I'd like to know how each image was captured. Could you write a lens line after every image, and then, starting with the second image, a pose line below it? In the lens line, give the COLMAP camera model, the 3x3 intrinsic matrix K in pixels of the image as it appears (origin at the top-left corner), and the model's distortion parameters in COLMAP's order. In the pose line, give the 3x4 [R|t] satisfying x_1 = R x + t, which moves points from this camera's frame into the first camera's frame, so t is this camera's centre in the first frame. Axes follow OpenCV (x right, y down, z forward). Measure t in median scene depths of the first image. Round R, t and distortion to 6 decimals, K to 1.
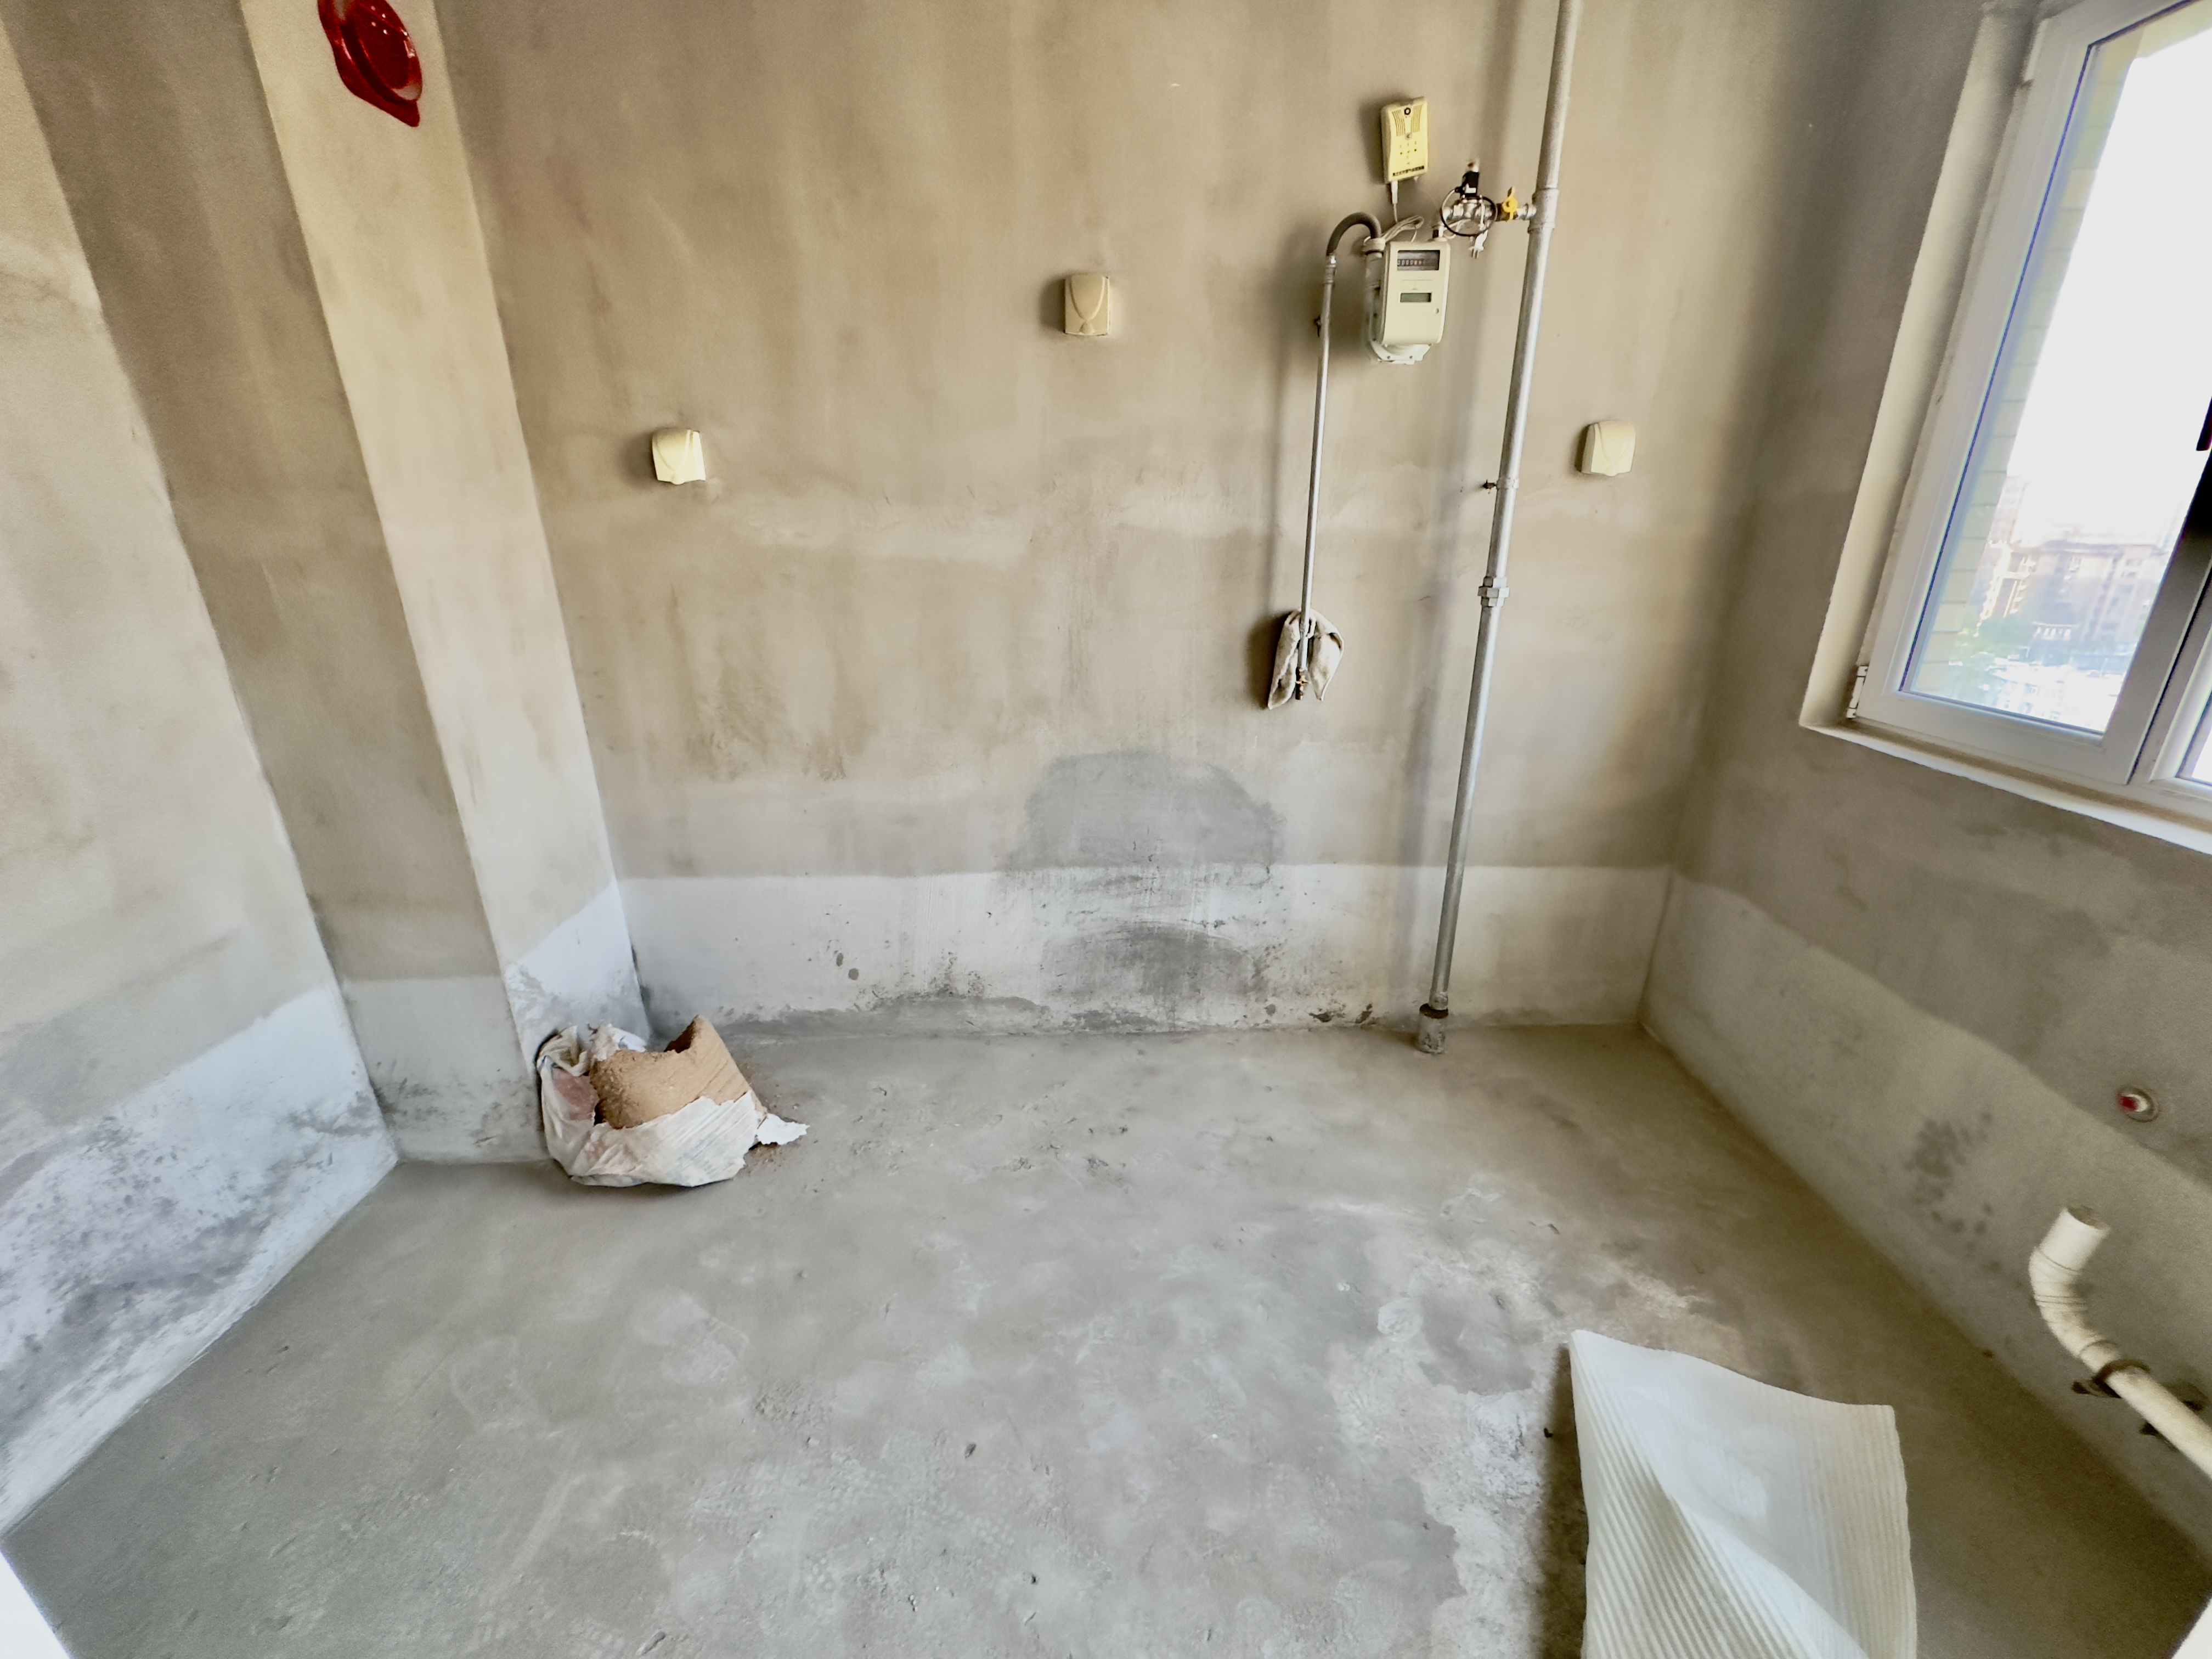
lens RADIAL K [[878.4, 0, 1116.2], [0, 878.4, 827.8], [0, 0, 1]] dist [-0.001538, -0.000023]
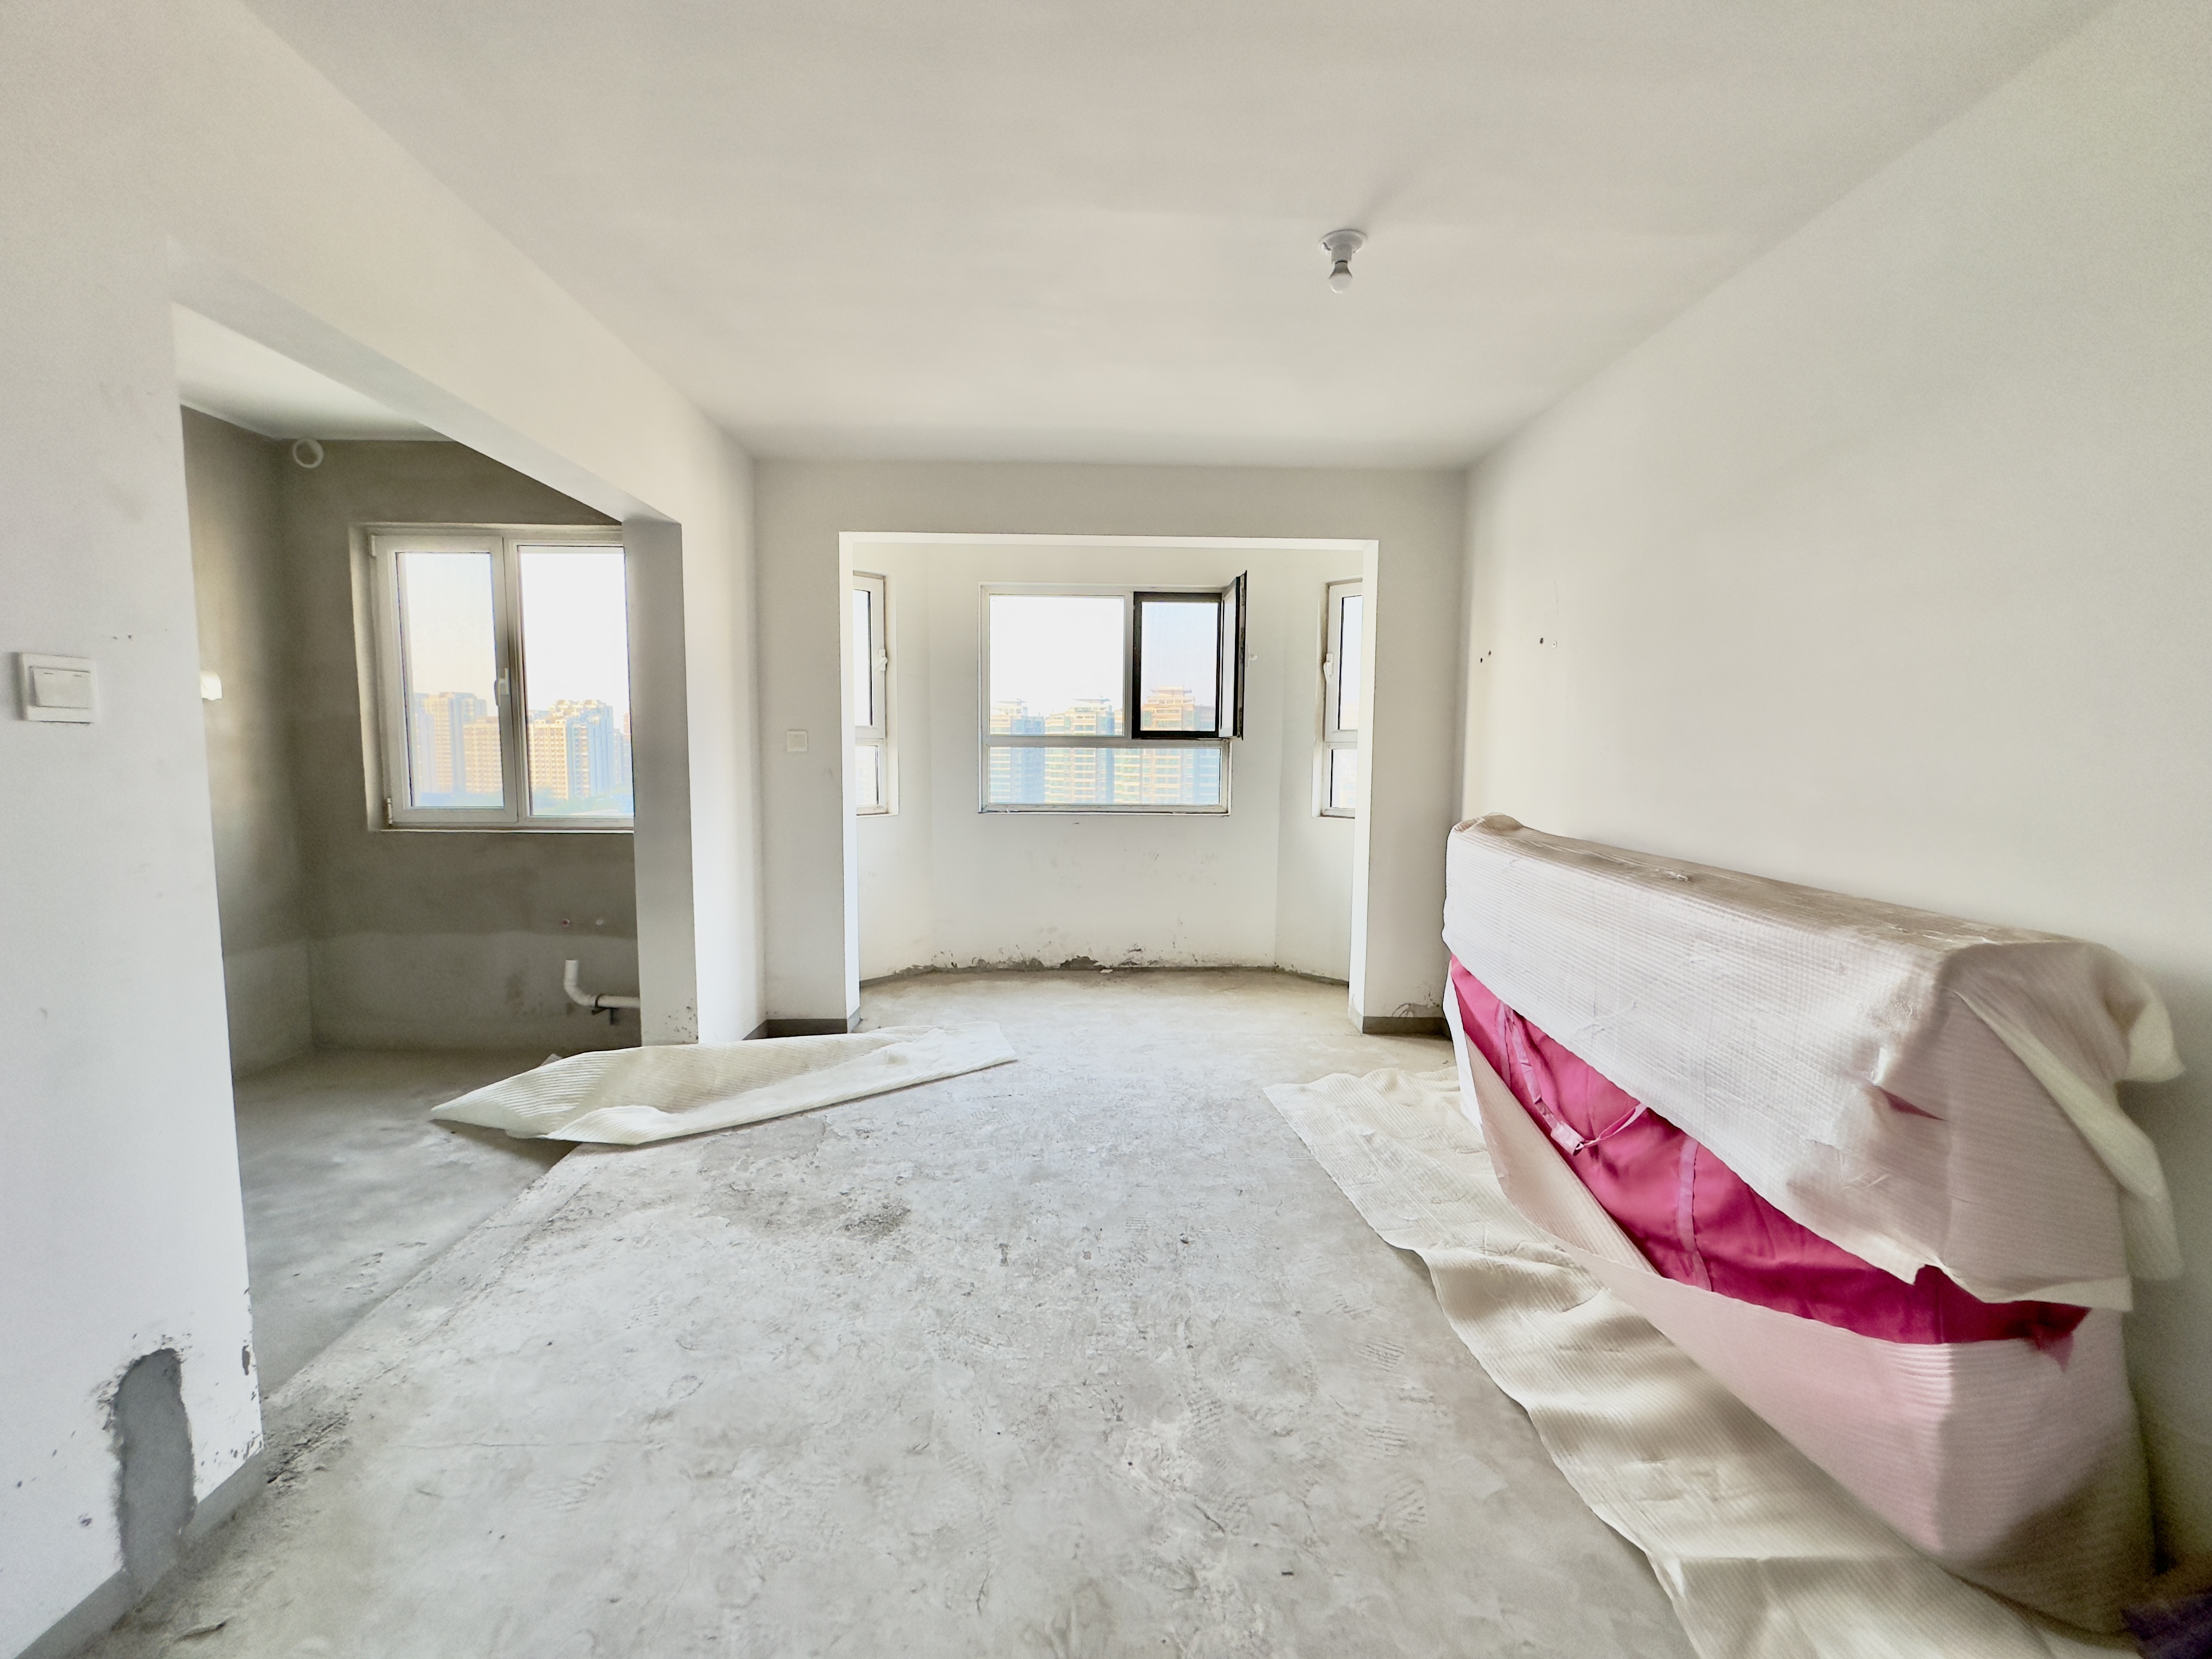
lens RADIAL K [[878.4, 0, 1116.2], [0, 878.4, 827.8], [0, 0, 1]] dist [-0.001538, -0.000023]
pose [[-0.008642, -0.093241, 0.995606, -1.447721], [0.326005, 0.940983, 0.090955, 0.300394], [-0.945329, 0.325358, 0.022265, -0.745130]]
